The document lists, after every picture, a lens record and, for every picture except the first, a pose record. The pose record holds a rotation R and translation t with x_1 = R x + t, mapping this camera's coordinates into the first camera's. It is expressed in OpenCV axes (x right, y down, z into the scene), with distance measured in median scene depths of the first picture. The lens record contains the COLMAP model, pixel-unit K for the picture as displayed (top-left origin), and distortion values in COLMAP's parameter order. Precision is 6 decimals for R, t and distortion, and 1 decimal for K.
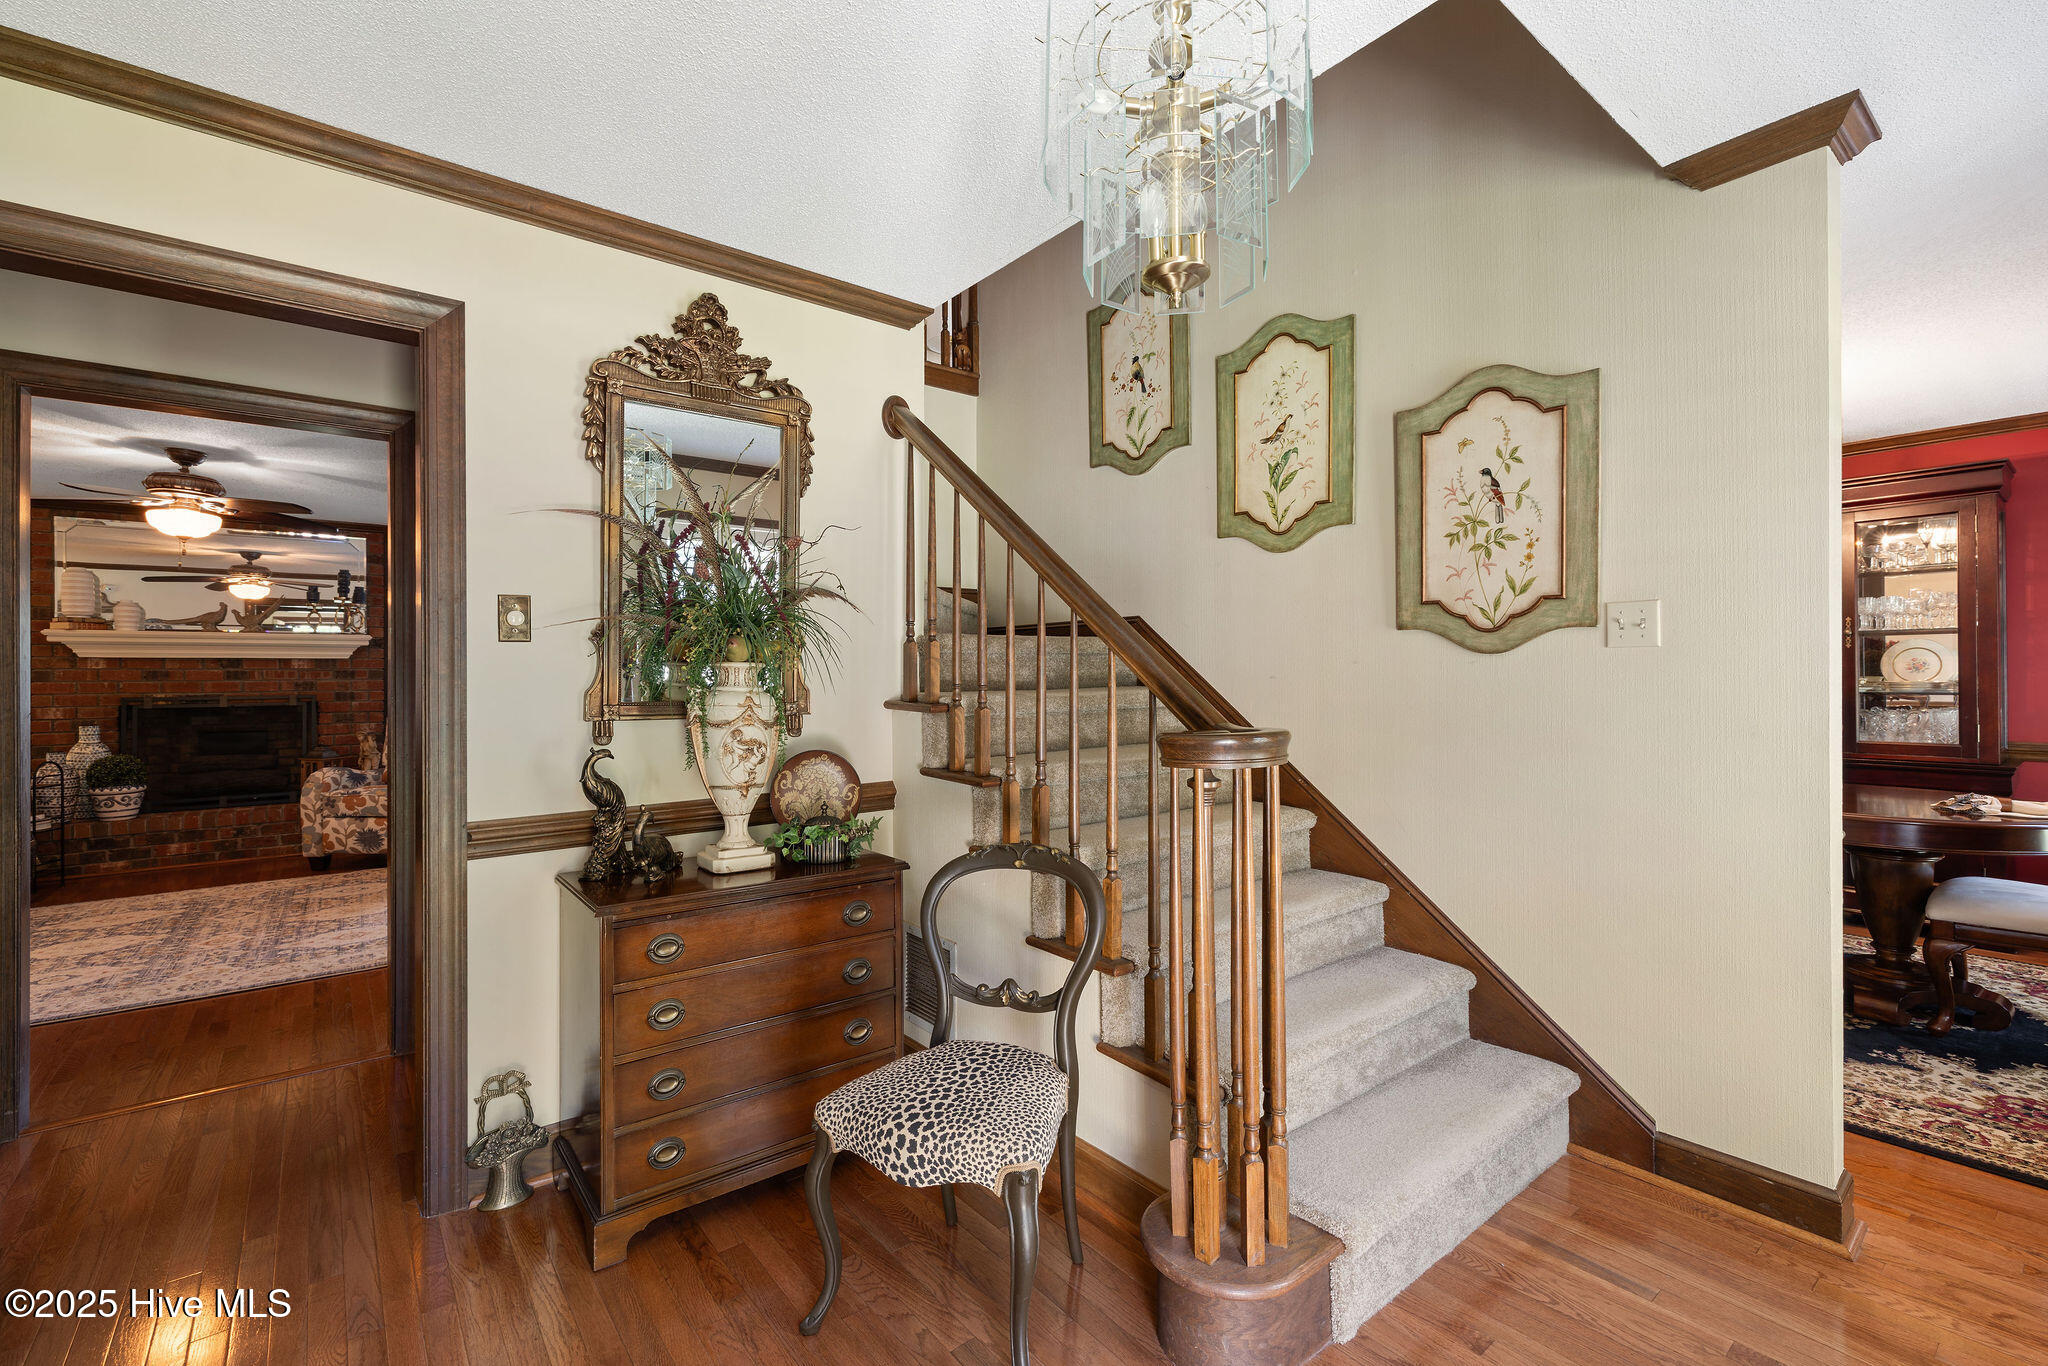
lens RADIAL K [[883.8, 0, 1020.4], [0, 883.8, 670.2], [0, 0, 1]] dist [-0.000145, 0.002426]
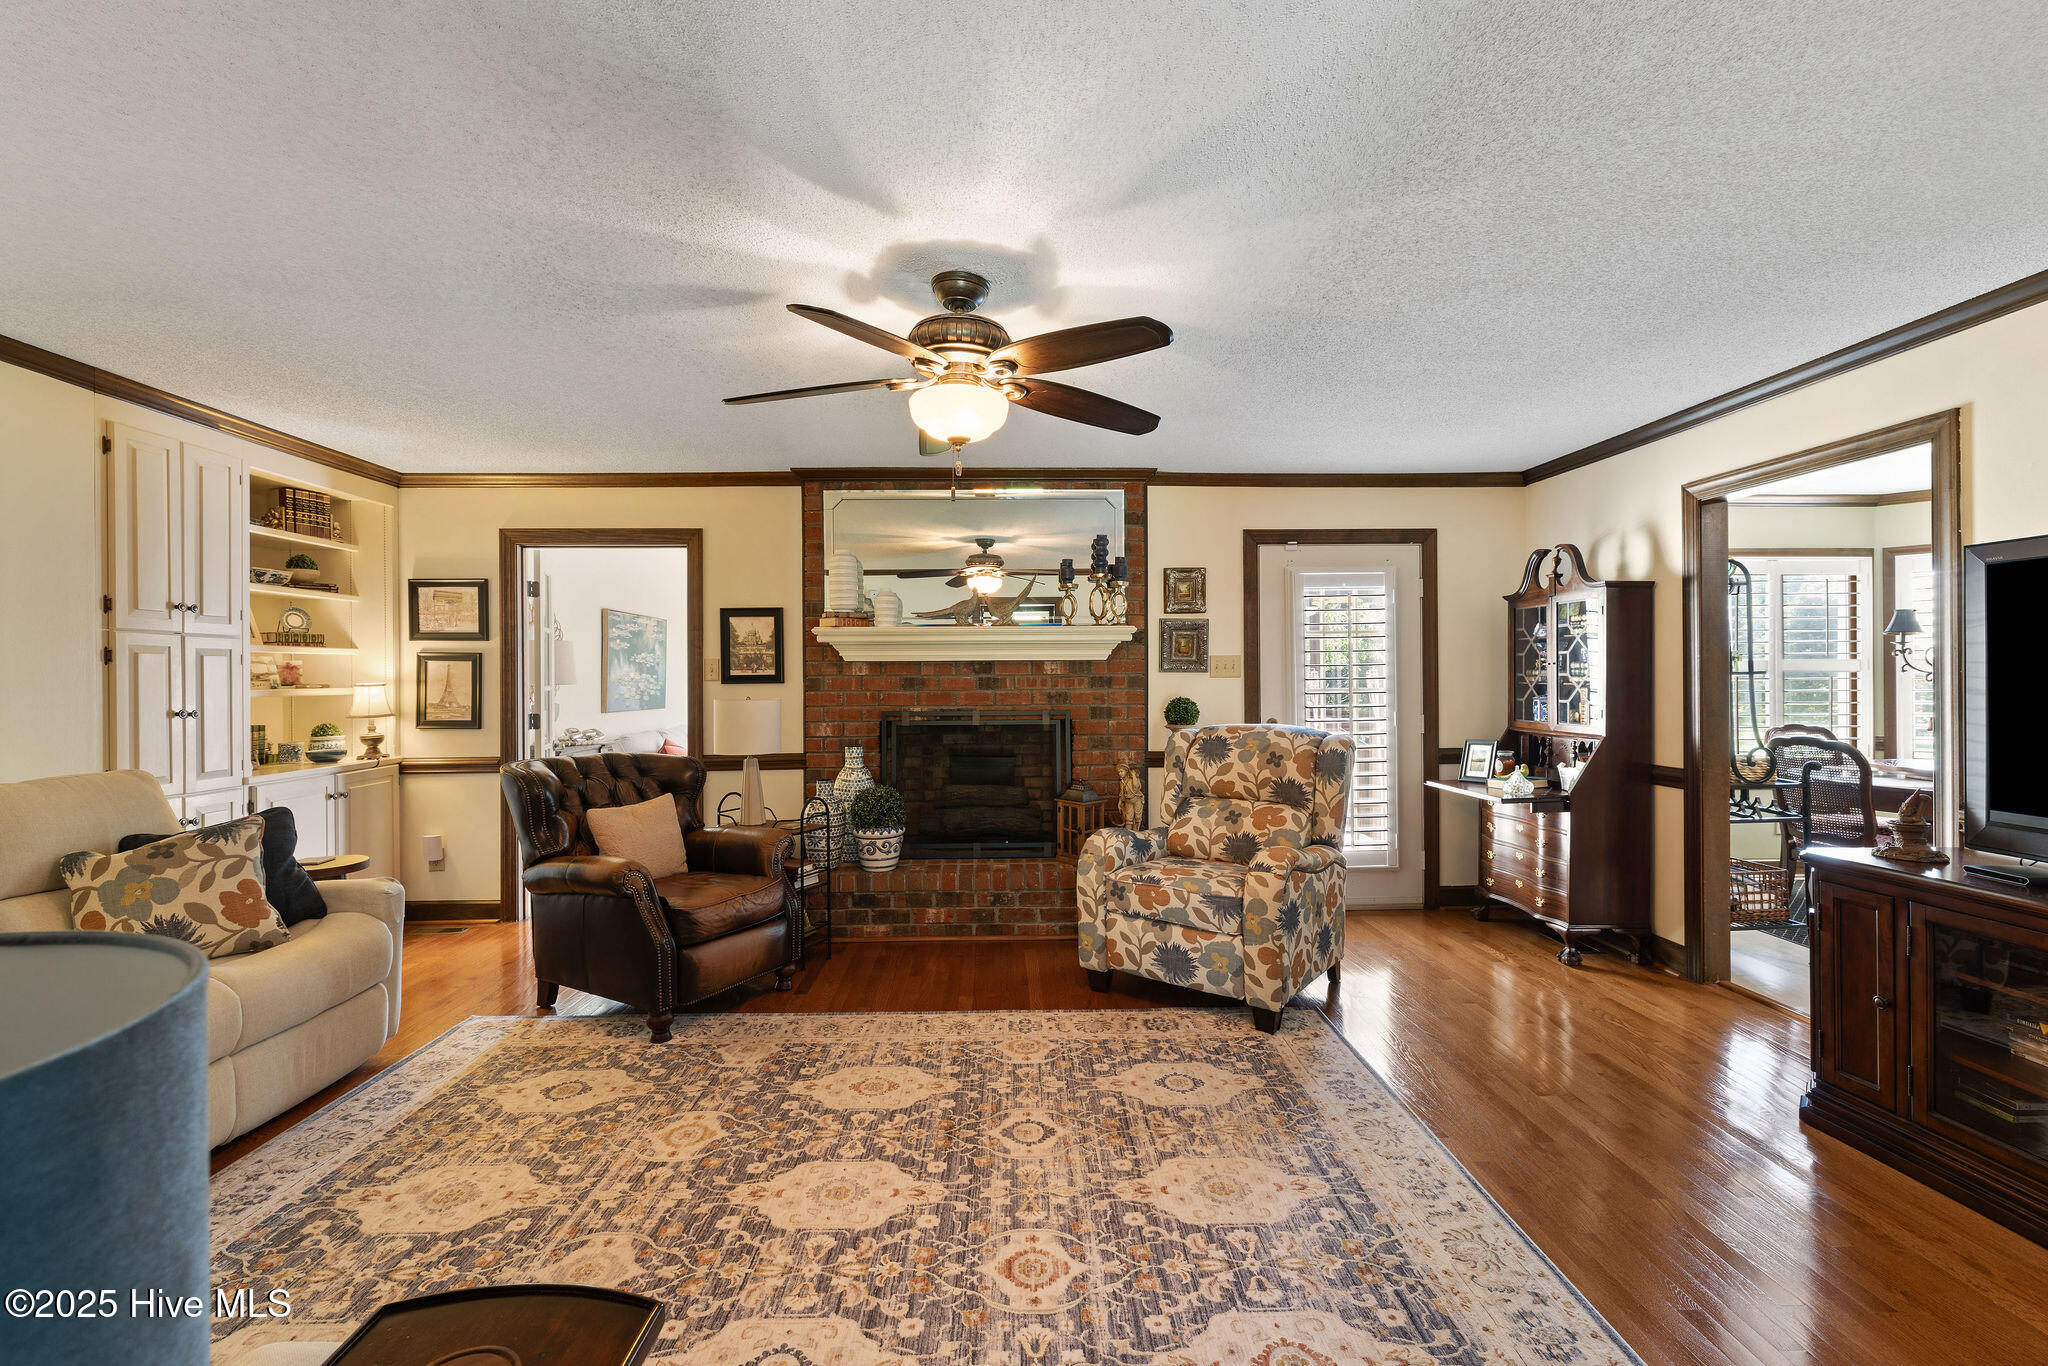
lens RADIAL K [[883.8, 0, 1016.4], [0, 883.8, 678.1], [0, 0, 1]] dist [-0.000145, 0.002426]
pose [[0.799101, 0.002603, -0.601191, -0.431666], [0.003624, 0.999952, 0.009146, -0.006028], [0.601186, -0.009487, 0.799053, 0.429410]]
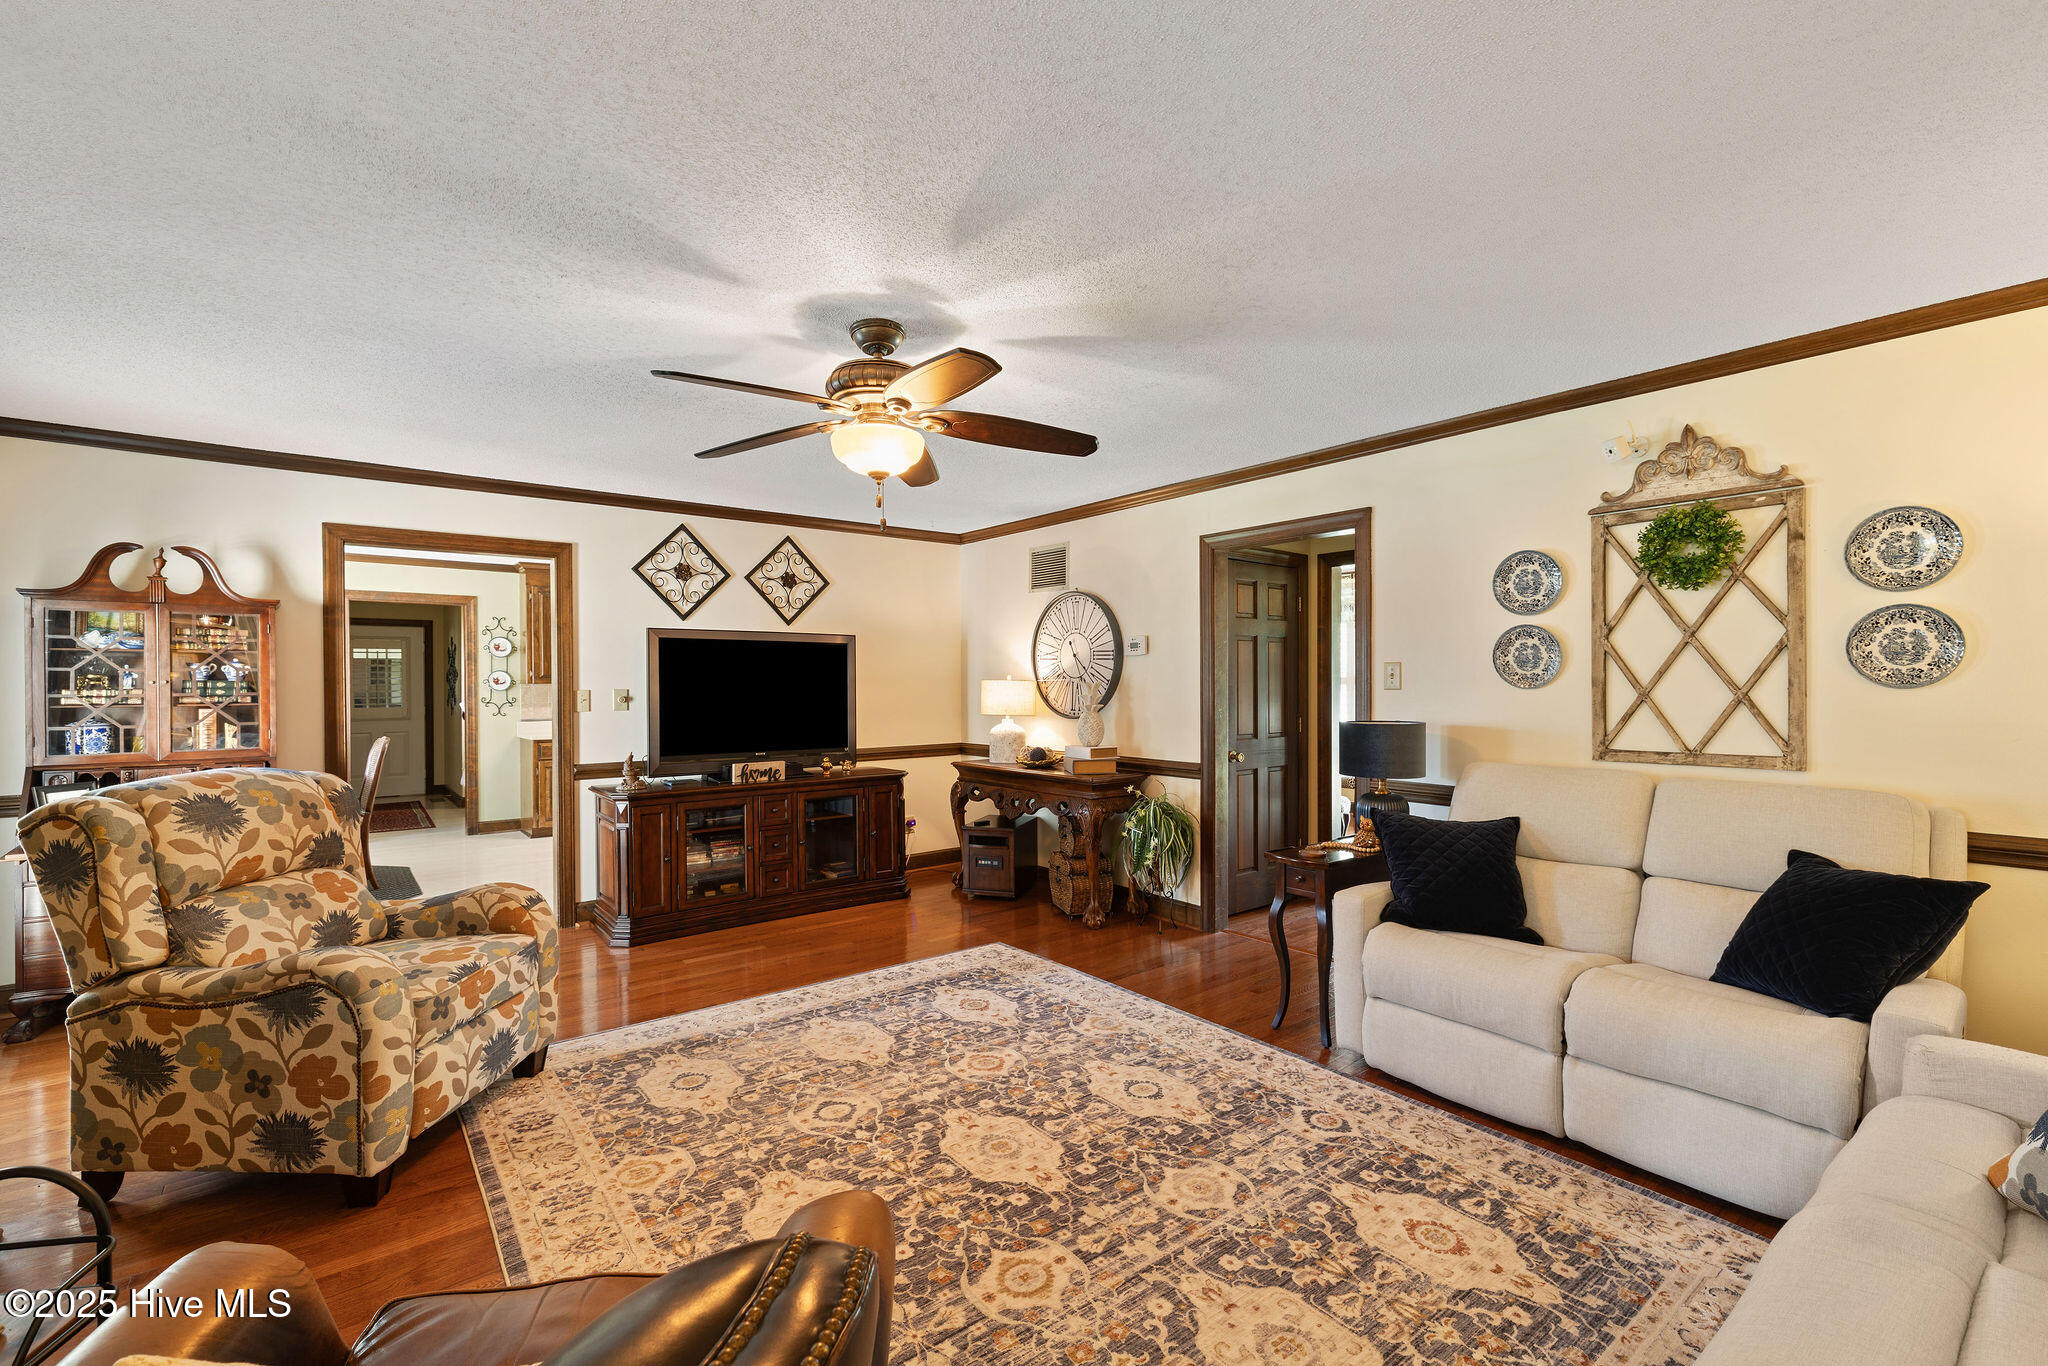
lens RADIAL K [[883.8, 0, 1026.9], [0, 883.8, 695.3], [0, 0, 1]] dist [-0.000145, 0.002426]
pose [[-0.012555, -0.008139, 0.999888, -1.123121], [-0.001487, 0.999966, 0.008121, -0.006771], [-0.999920, -0.001385, -0.012567, 0.667449]]
